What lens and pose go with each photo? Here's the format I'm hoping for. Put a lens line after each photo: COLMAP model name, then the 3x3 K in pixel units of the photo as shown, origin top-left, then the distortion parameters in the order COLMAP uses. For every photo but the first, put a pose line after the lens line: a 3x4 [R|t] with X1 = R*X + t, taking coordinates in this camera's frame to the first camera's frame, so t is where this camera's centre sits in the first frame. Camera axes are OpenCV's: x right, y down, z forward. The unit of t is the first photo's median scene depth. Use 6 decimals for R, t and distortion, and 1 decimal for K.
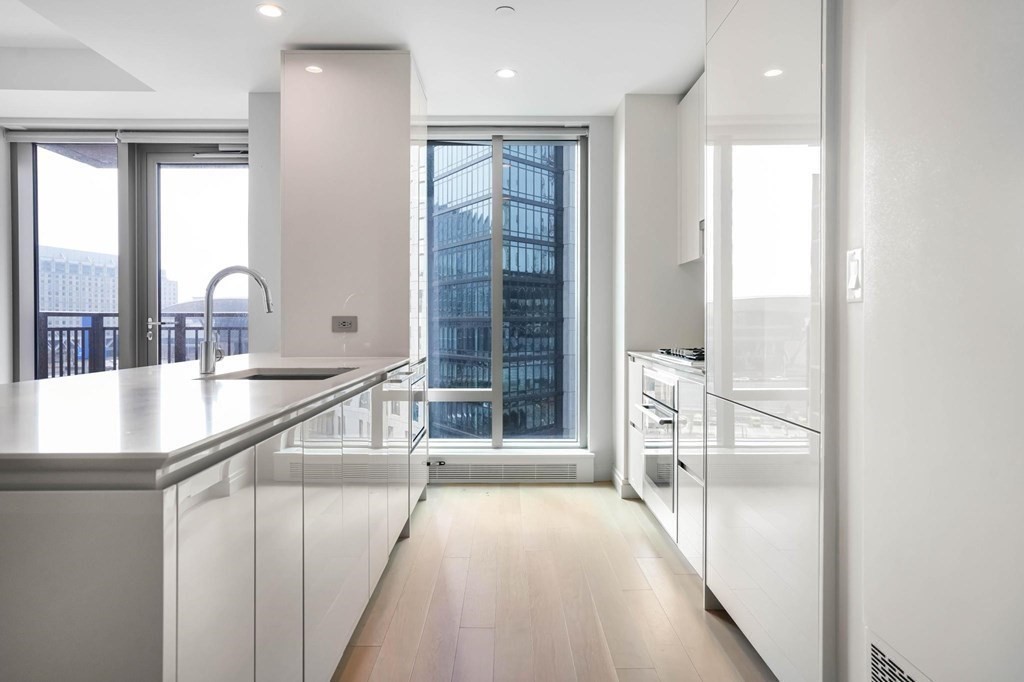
lens RADIAL K [[681.8, 0, 497.5], [0, 681.8, 320.9], [0, 0, 1]] dist [0.030187, 0.012089]
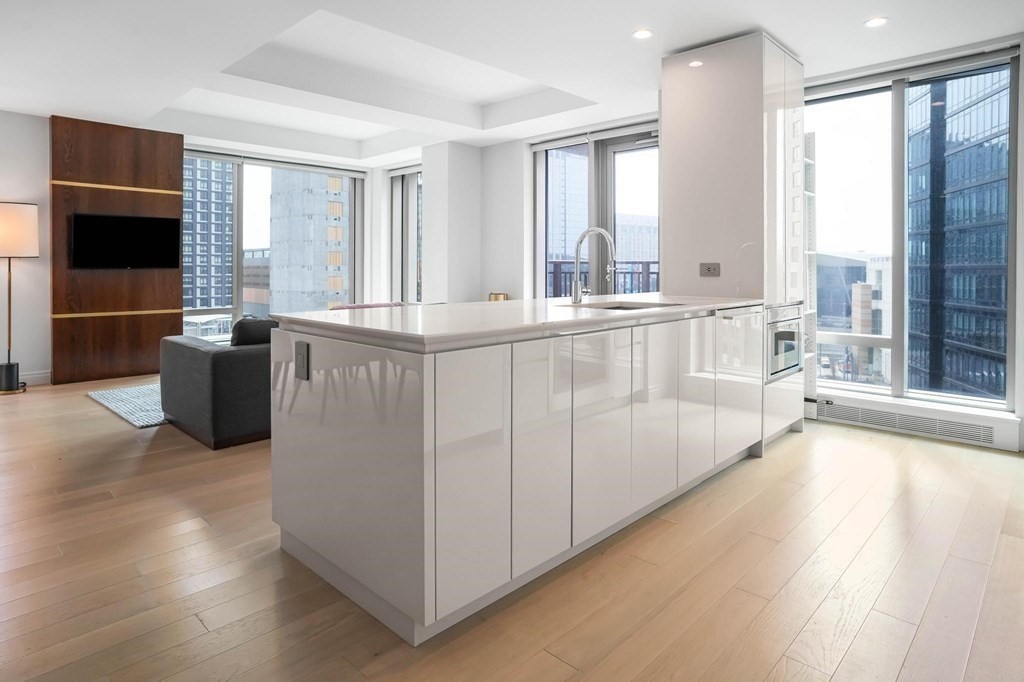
lens RADIAL K [[596.5, 0, 516.5], [0, 596.5, 258.8], [0, 0, 1]] dist [0.016642, 0.002668]
pose [[0.743660, -0.007722, -0.668513, 0.159568], [-0.002099, 0.999901, -0.013885, 0.000649], [0.668554, 0.011729, 0.743571, -0.010064]]
